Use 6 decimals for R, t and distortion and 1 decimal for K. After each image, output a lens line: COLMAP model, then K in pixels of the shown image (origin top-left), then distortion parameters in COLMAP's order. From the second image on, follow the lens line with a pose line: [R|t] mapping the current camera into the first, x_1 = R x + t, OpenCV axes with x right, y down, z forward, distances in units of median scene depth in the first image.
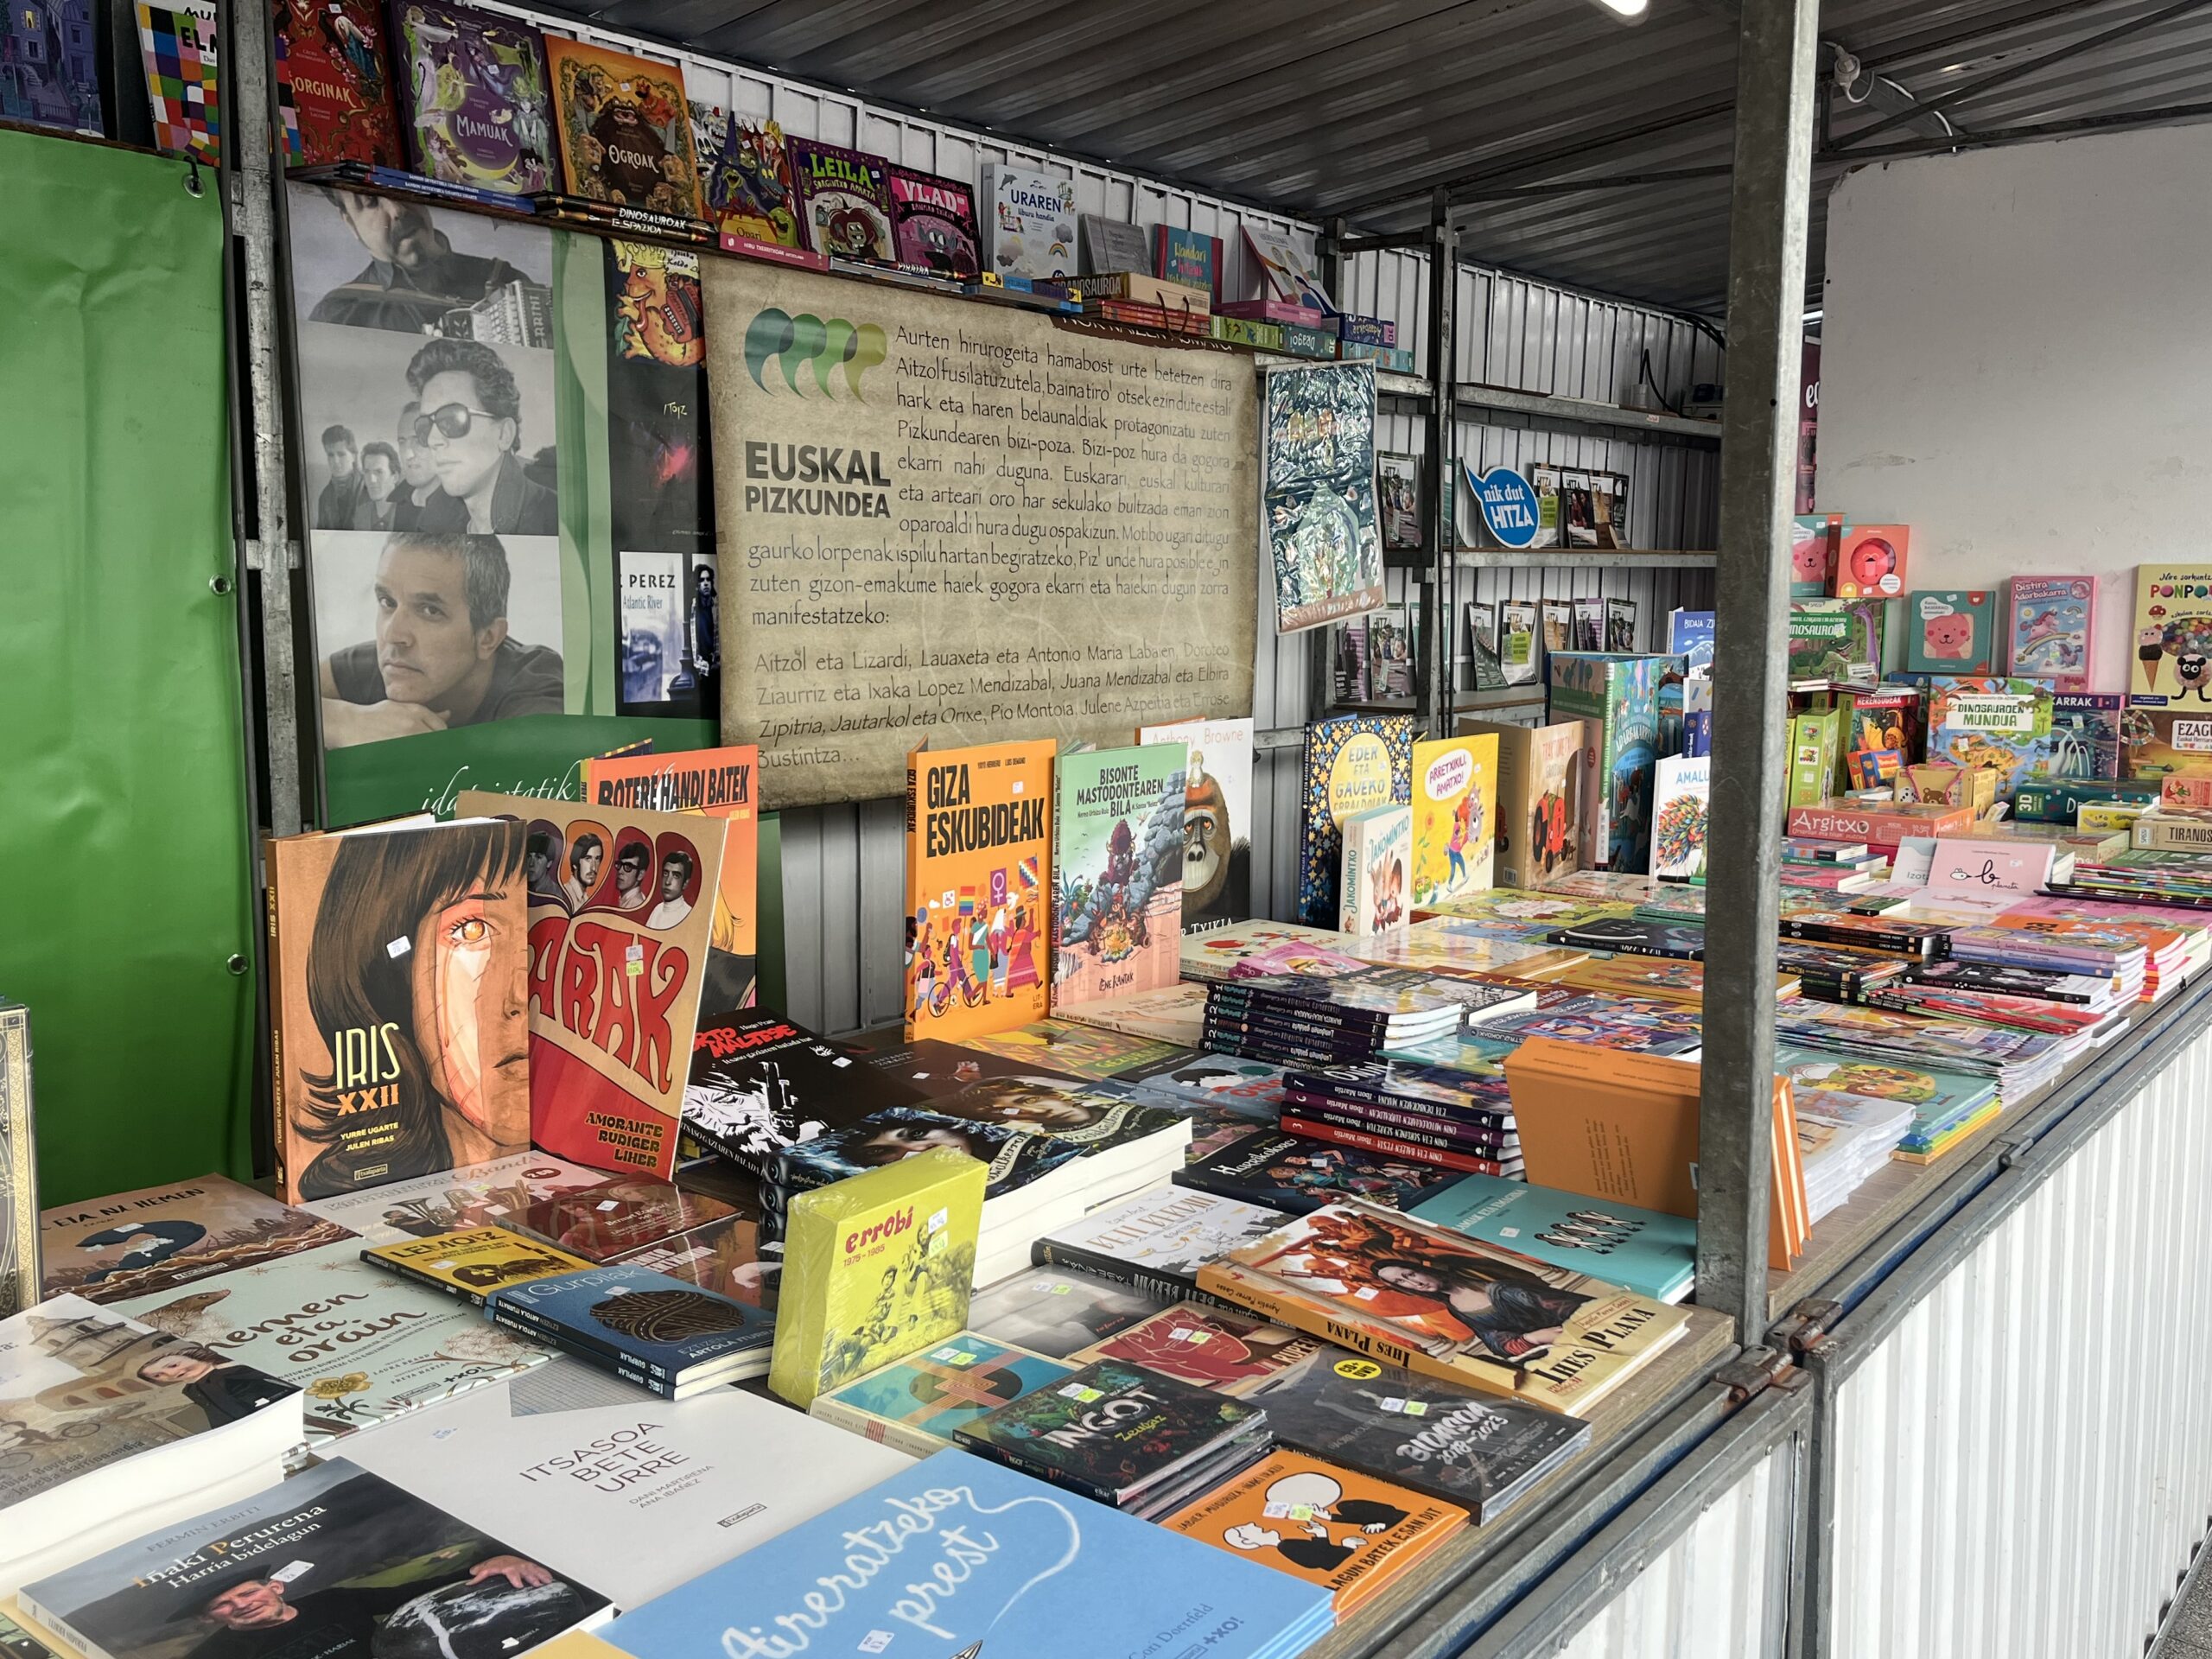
lens RADIAL K [[1964.3, 0, 1133.3], [0, 1964.3, 819.0], [0, 0, 1]] dist [0.081066, -0.148450]
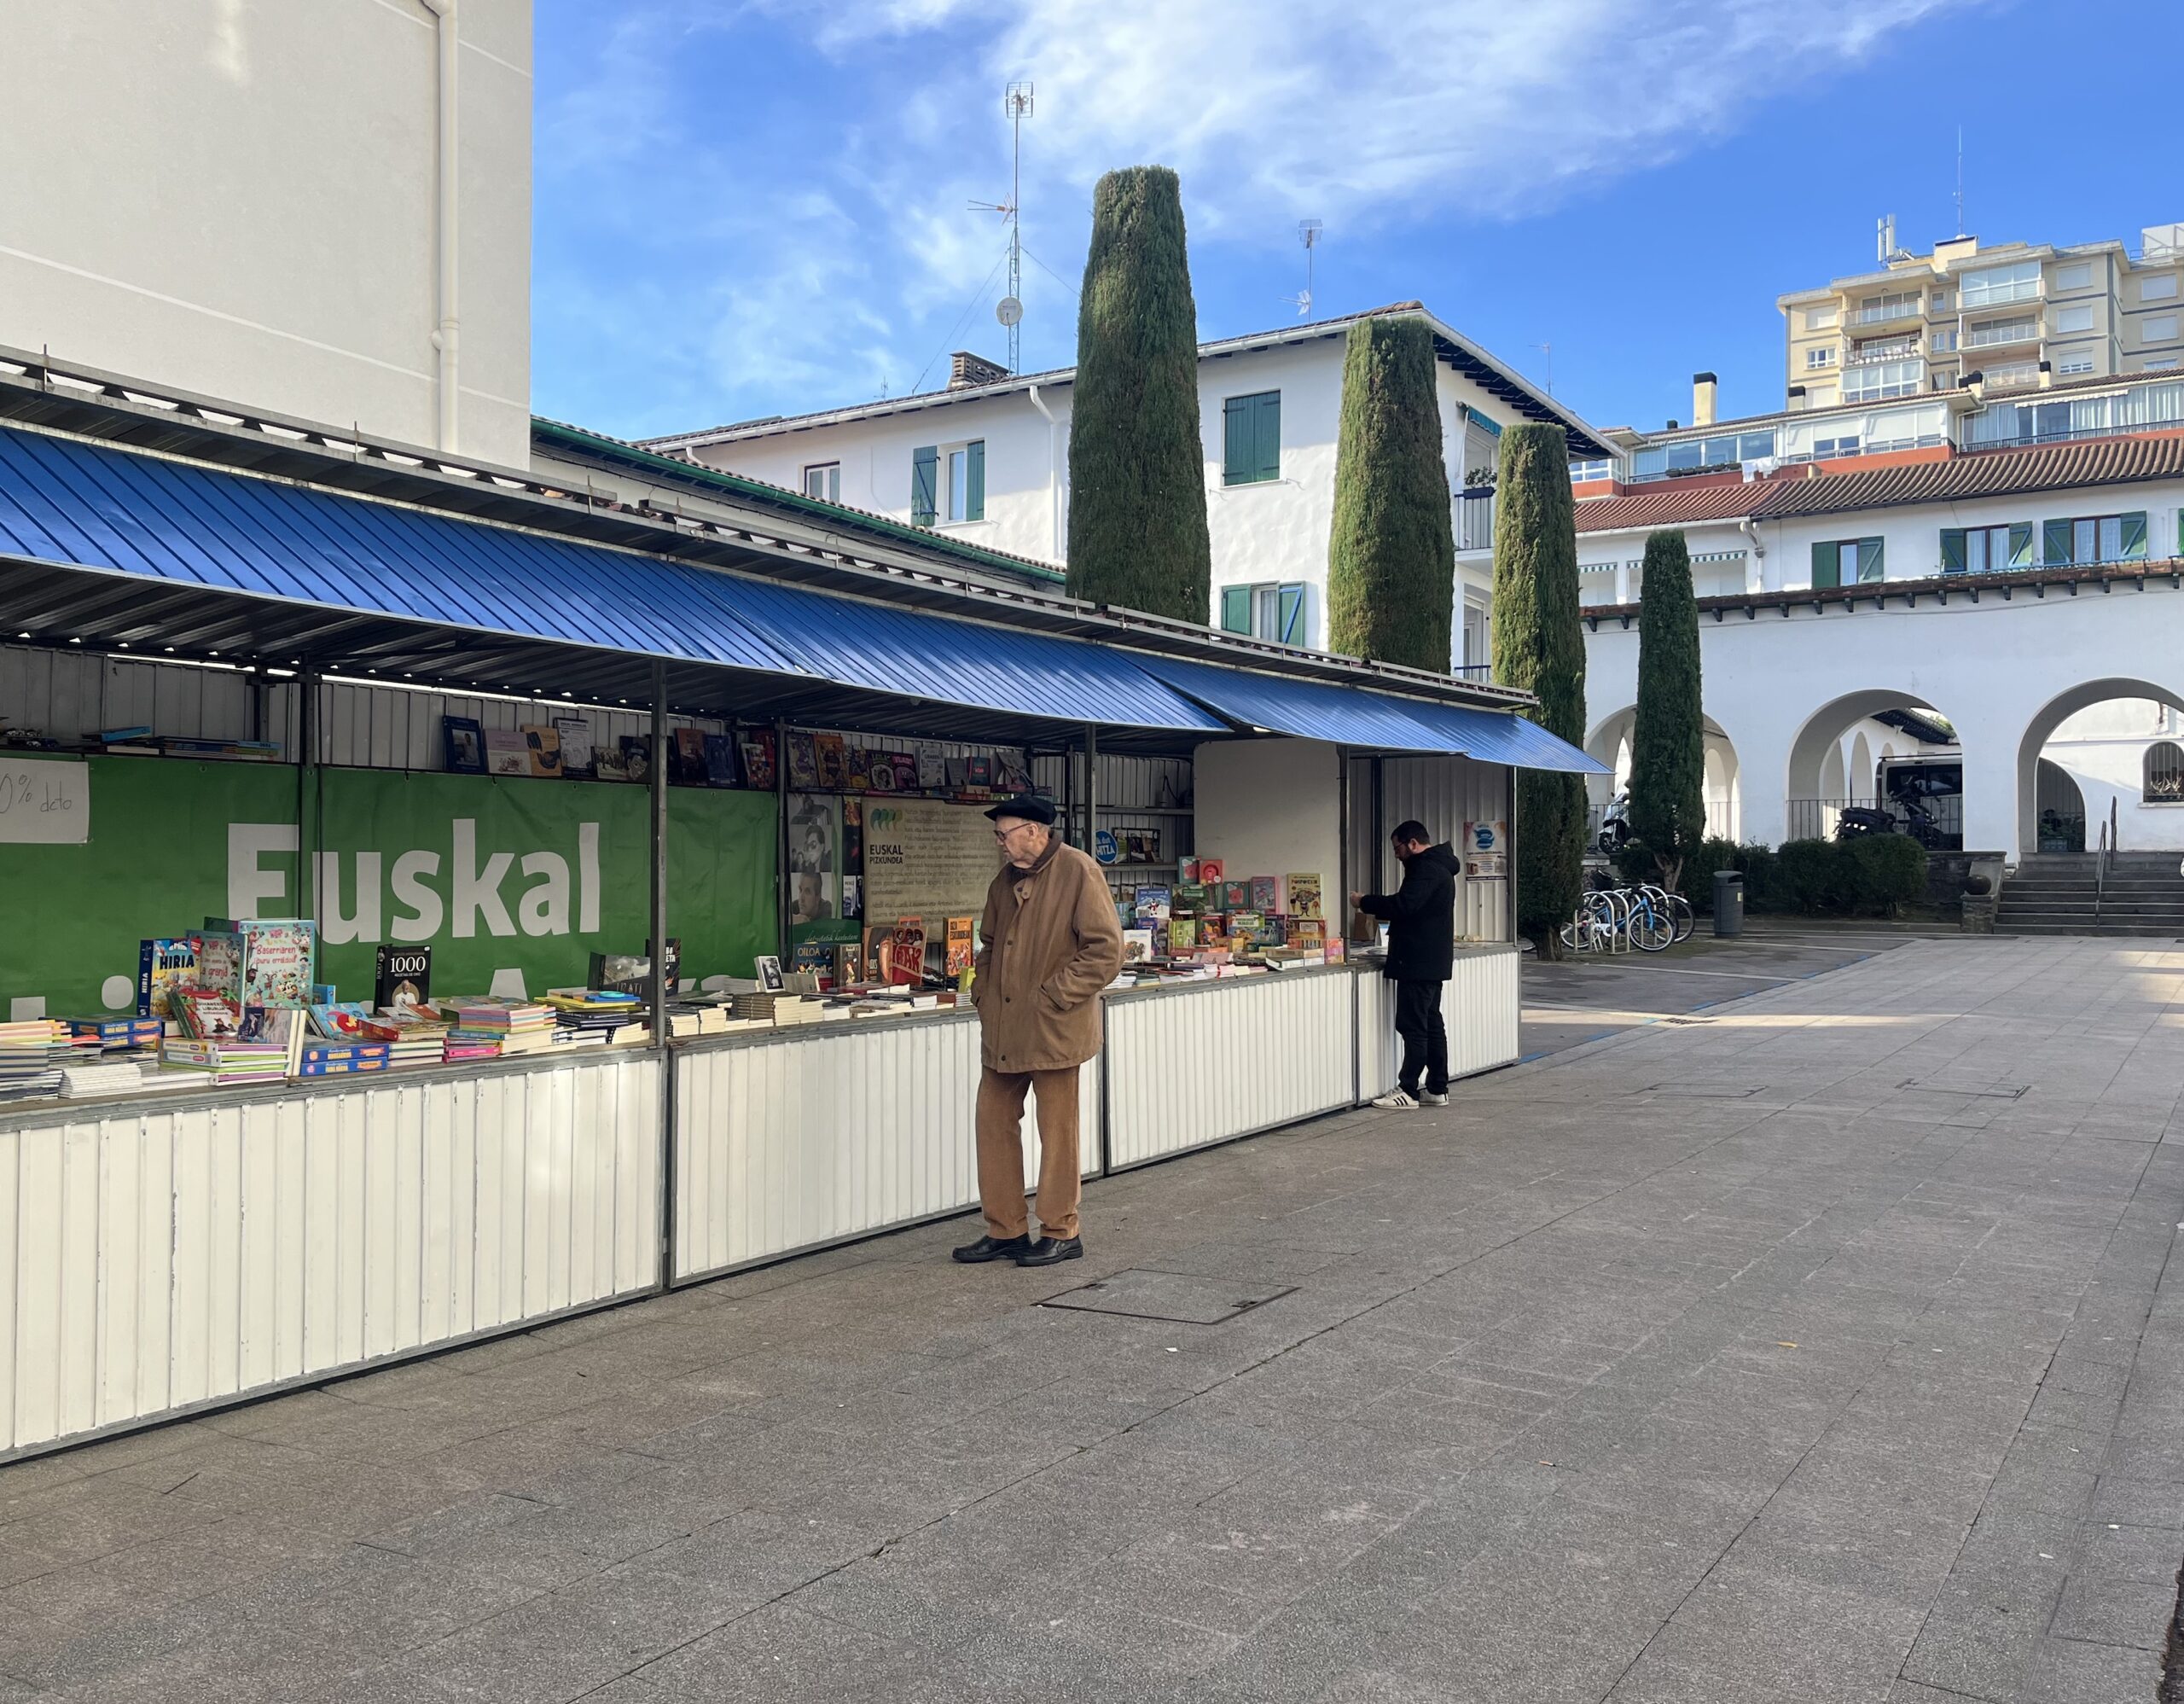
lens RADIAL K [[1884.4, 0, 895.7], [0, 1884.4, 858.4], [0, 0, 1]] dist [0.138567, -0.184743]
pose [[0.999601, -0.008254, 0.027006, -0.240826], [0.011475, 0.992539, -0.121388, 0.253887], [-0.025803, 0.121649, 0.992238, -2.423854]]
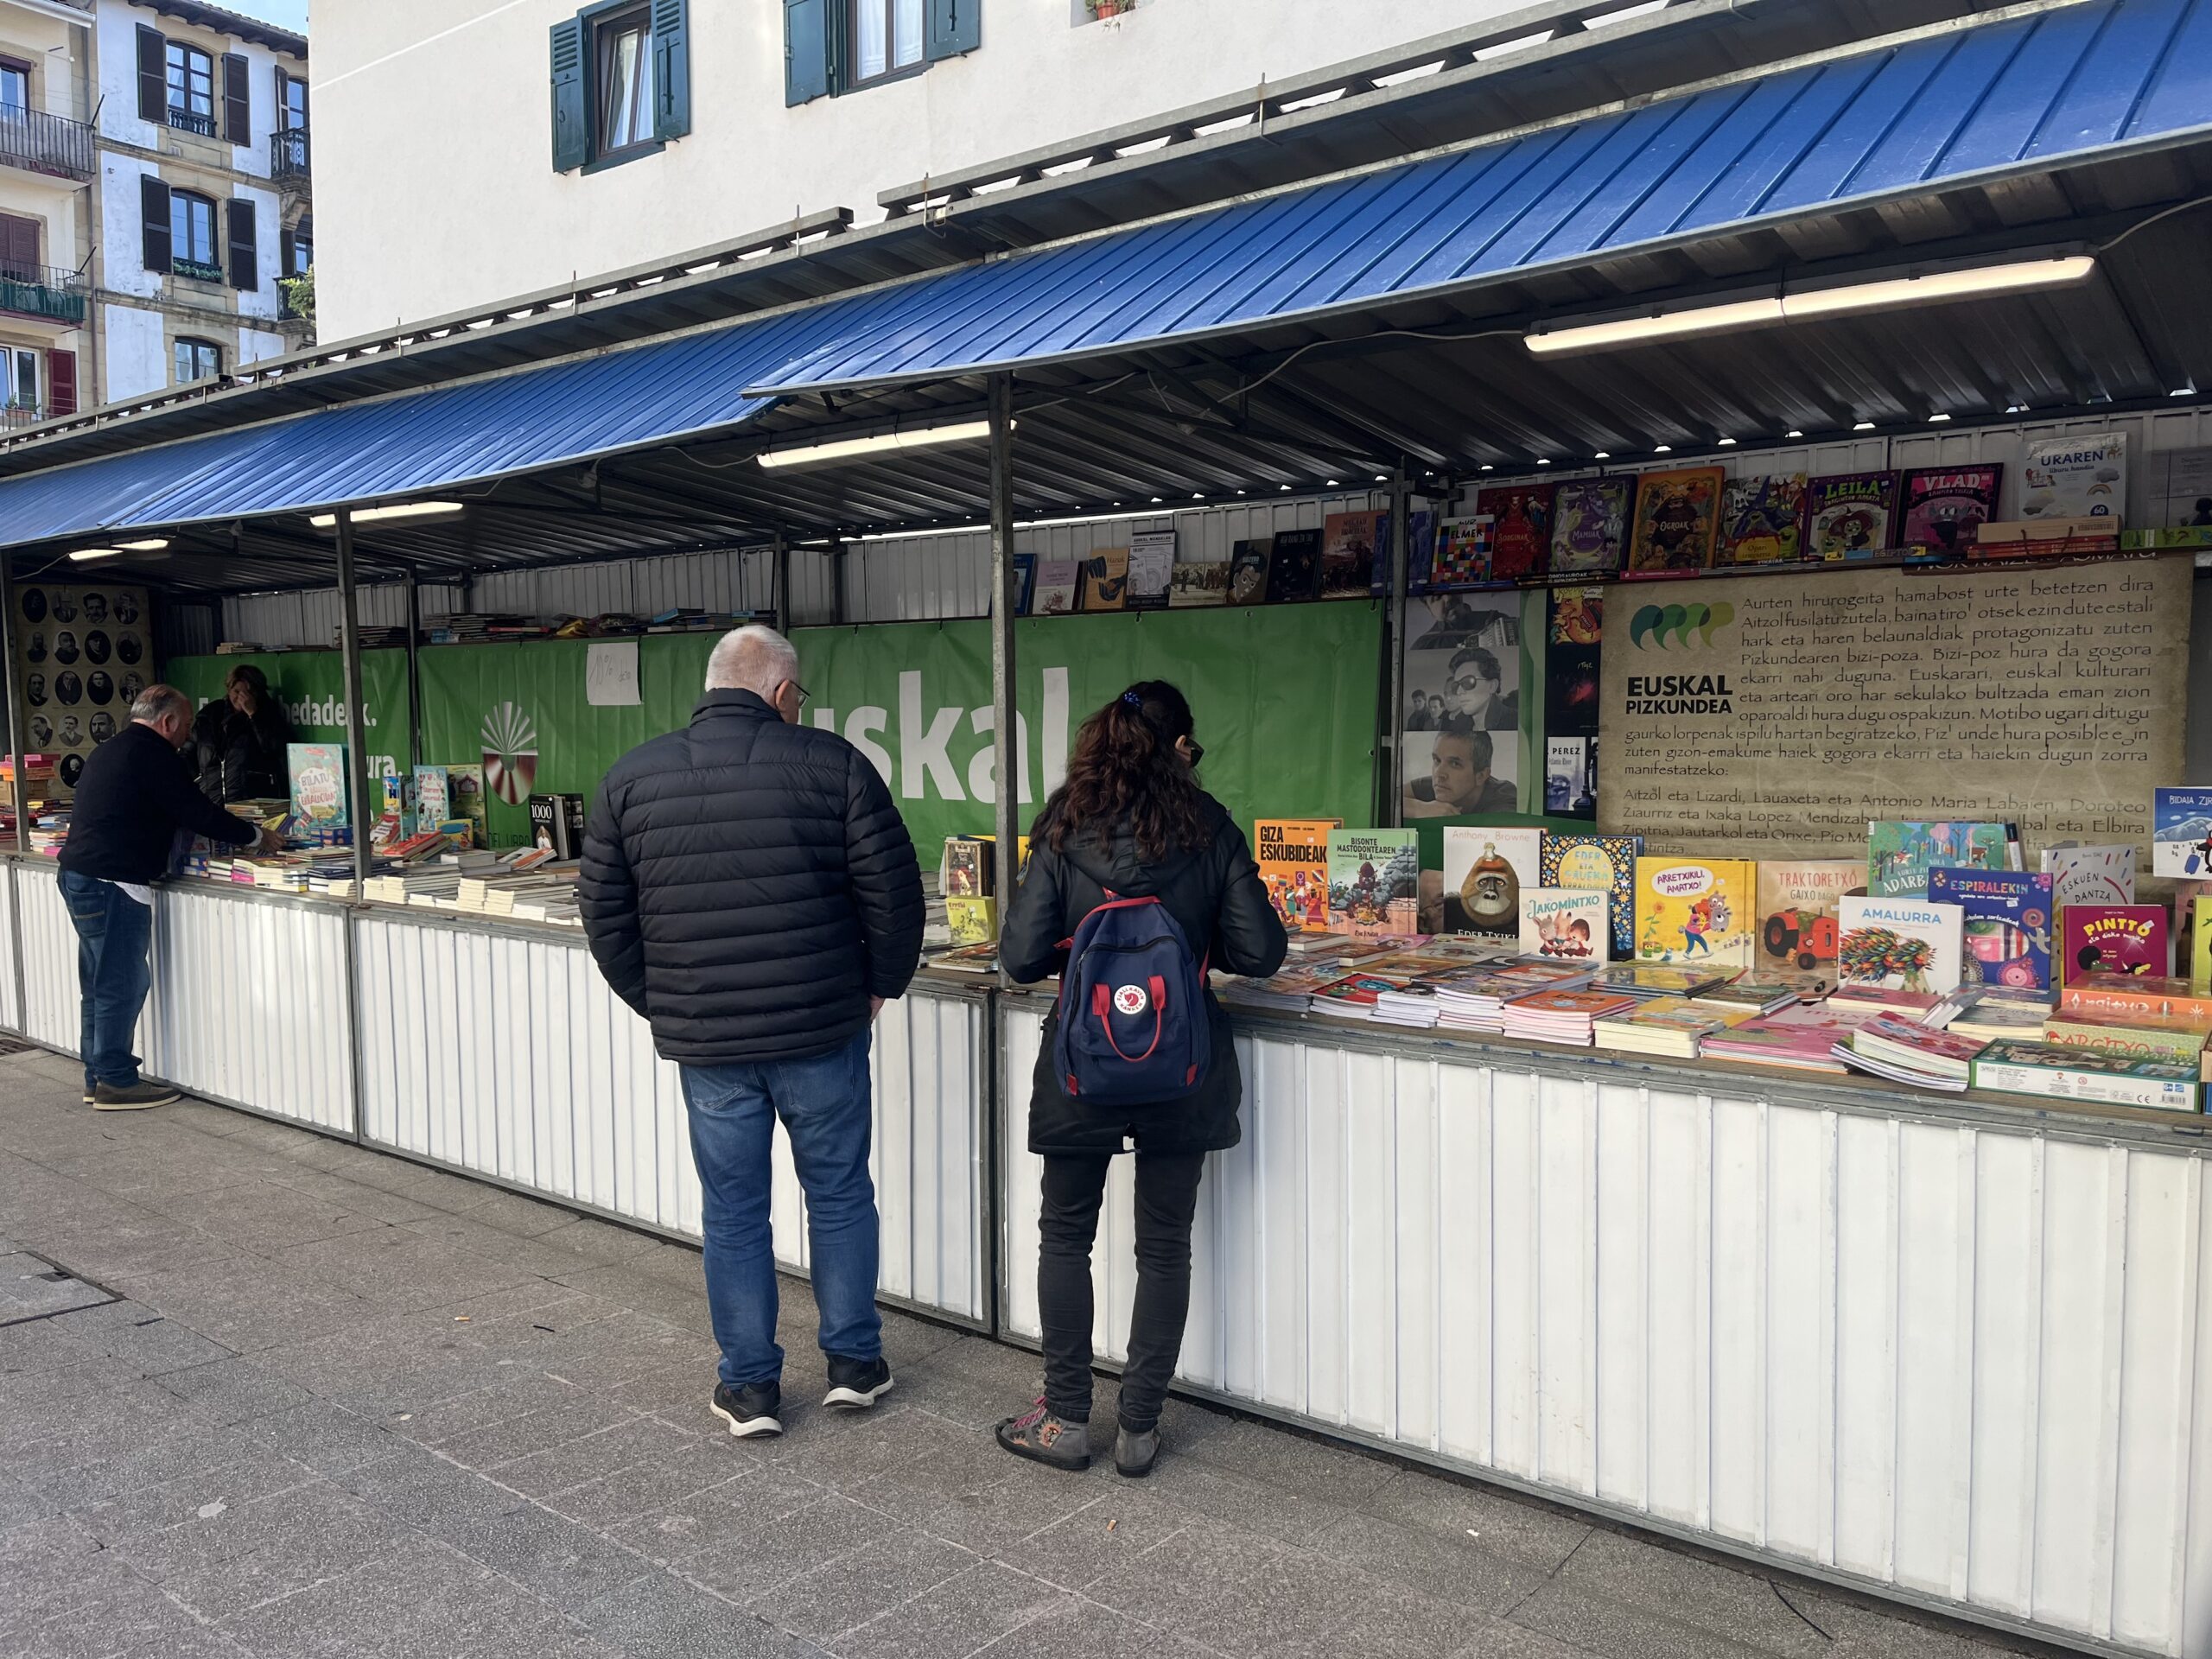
lens RADIAL K [[1660.6, 0, 1117.1], [0, 1660.6, 860.8], [0, 0, 1]] dist [0.074050, -0.088952]
pose [[-0.006574, 0.079039, -0.996850, 1.405716], [-0.111320, 0.990617, 0.079279, -0.089089], [0.993763, 0.111490, 0.002286, 0.525491]]
